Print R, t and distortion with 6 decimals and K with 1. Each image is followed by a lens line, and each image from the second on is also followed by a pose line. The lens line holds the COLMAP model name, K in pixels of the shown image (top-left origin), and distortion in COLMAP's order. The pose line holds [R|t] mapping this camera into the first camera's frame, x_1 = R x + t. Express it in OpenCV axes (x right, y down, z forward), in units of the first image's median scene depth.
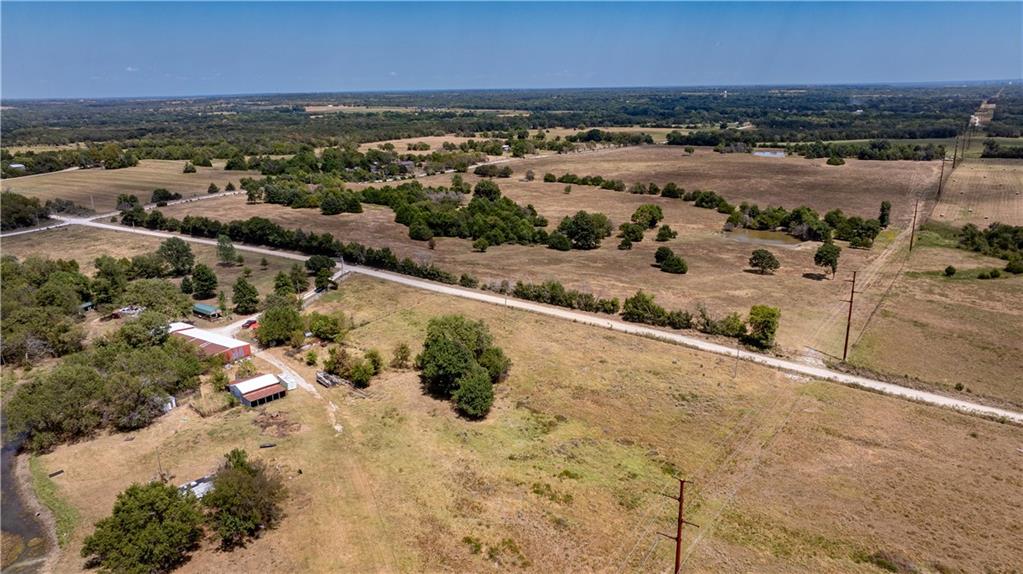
lens RADIAL K [[715.2, 0, 514.8], [0, 715.2, 282.5], [0, 0, 1]] dist [-0.040189, 0.046608]
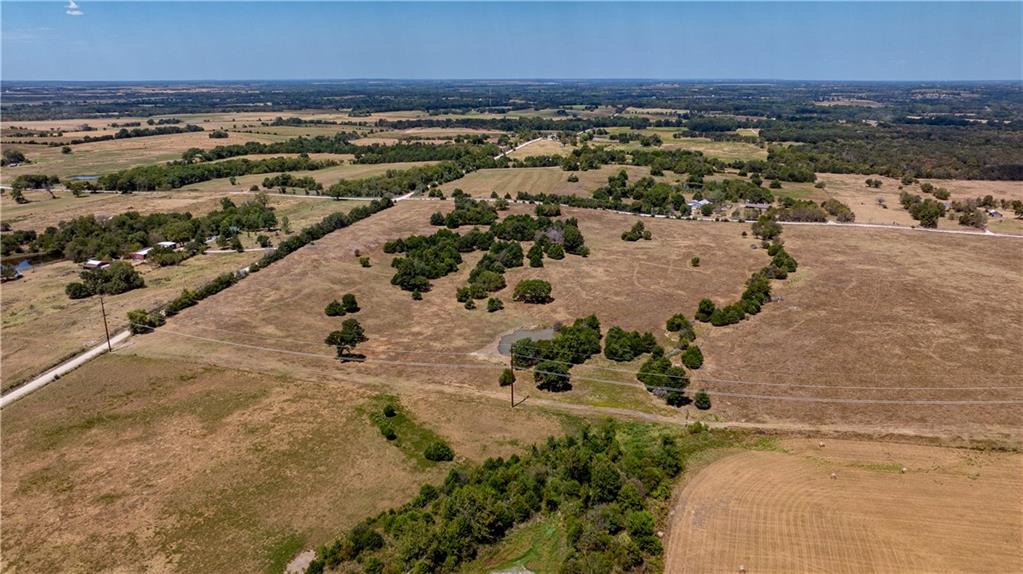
lens RADIAL K [[747.8, 0, 516.9], [0, 747.8, 286.5], [0, 0, 1]] dist [-0.018393, -0.004423]
pose [[0.334929, 0.270761, -0.902503, 1.485571], [-0.253997, 0.948311, 0.190243, -0.386349], [0.907363, 0.165515, 0.386389, 0.766664]]
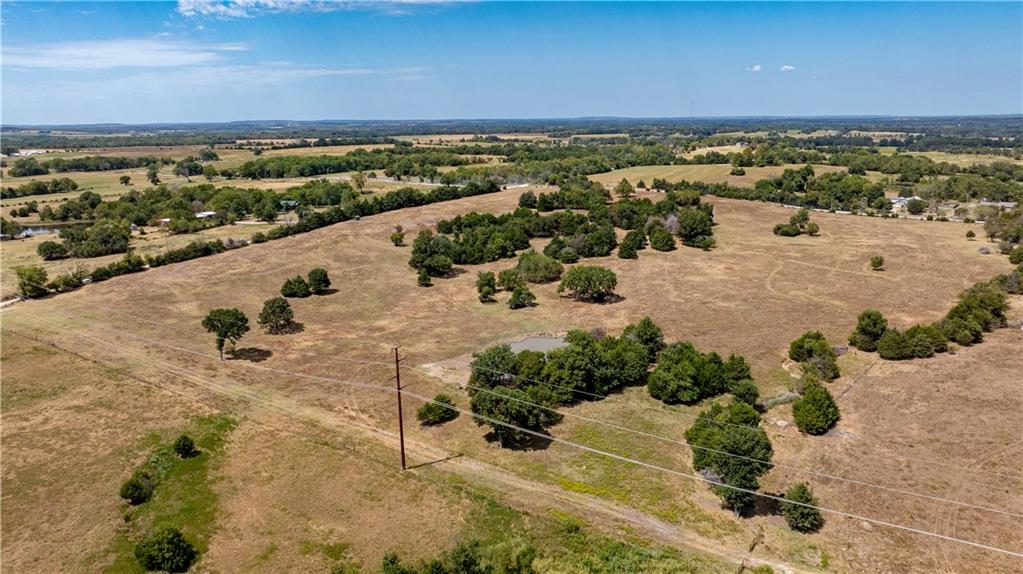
lens RADIAL K [[717.4, 0, 515.5], [0, 717.4, 288.0], [0, 0, 1]] dist [-0.027351, 0.019957]
pose [[0.040901, 0.247960, -0.967907, 1.085731], [-0.255049, 0.939216, 0.229832, -0.294309], [0.966063, 0.237463, 0.101657, 1.158202]]
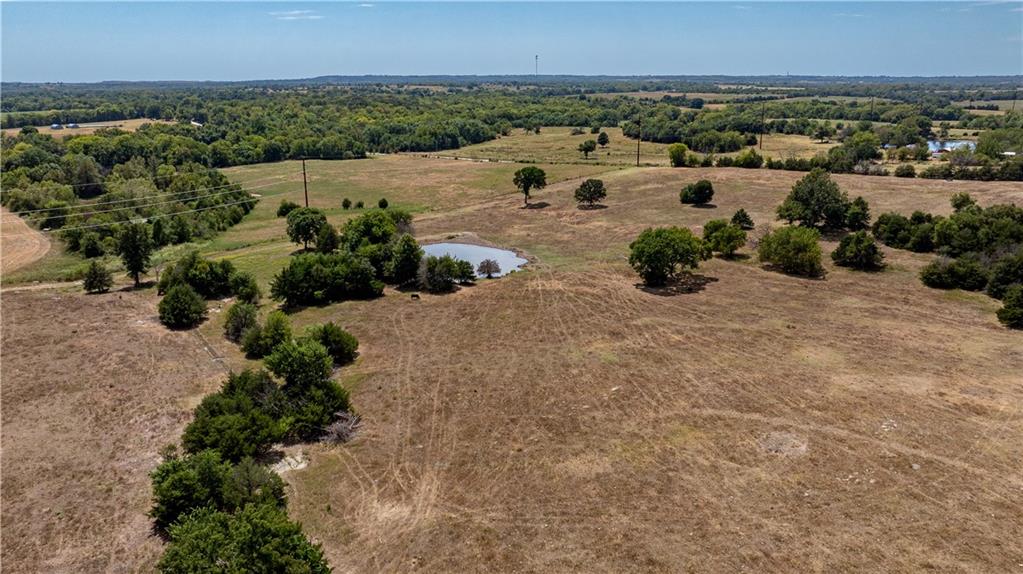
lens RADIAL K [[742.1, 0, 512.9], [0, 742.1, 286.0], [0, 0, 1]] dist [-0.016598, -0.005738]
pose [[-0.978392, -0.033038, 0.204104, 0.247752], [0.077048, 0.857794, 0.508187, -0.406688], [-0.191869, 0.512931, -0.836713, 1.850417]]
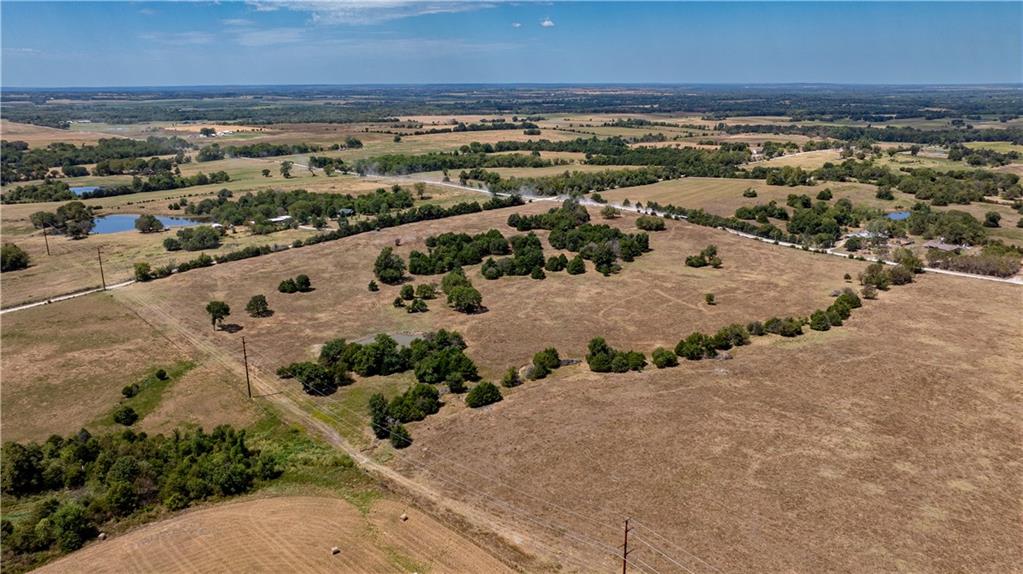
lens RADIAL K [[742.1, 0, 512.9], [0, 742.1, 286.0], [0, 0, 1]] dist [-0.016598, -0.005738]
pose [[-0.220557, 0.276468, -0.935371, 1.449216], [-0.252519, 0.910106, 0.328544, -0.596075], [0.942119, 0.308662, -0.130917, 1.575165]]
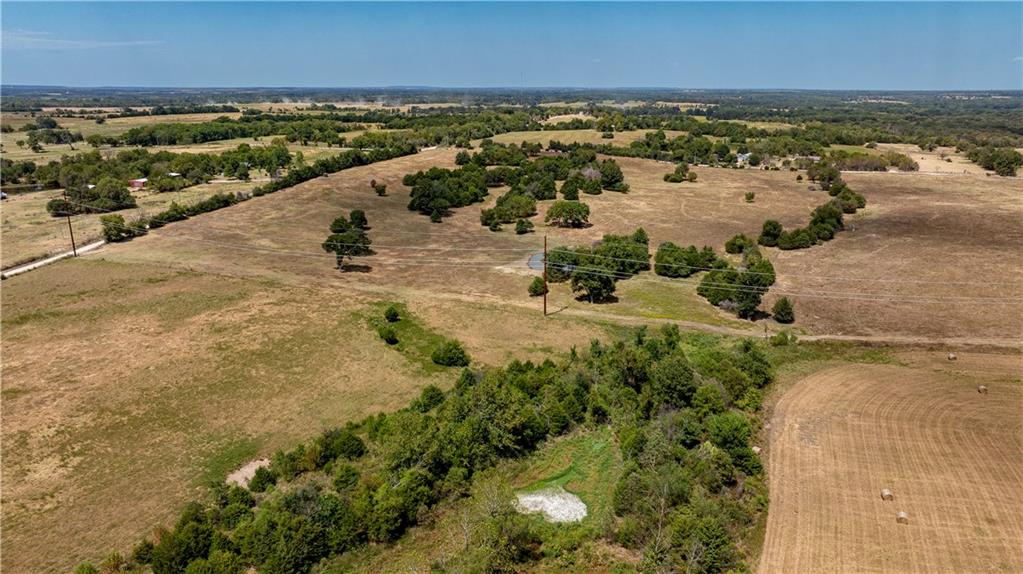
lens RADIAL K [[717.4, 0, 515.5], [0, 717.4, 288.0], [0, 0, 1]] dist [-0.027351, 0.019957]
pose [[0.294241, 0.276748, -0.914786, 1.317635], [-0.260393, 0.944161, 0.201879, -0.221748], [0.919575, 0.178802, 0.349874, 0.867057]]
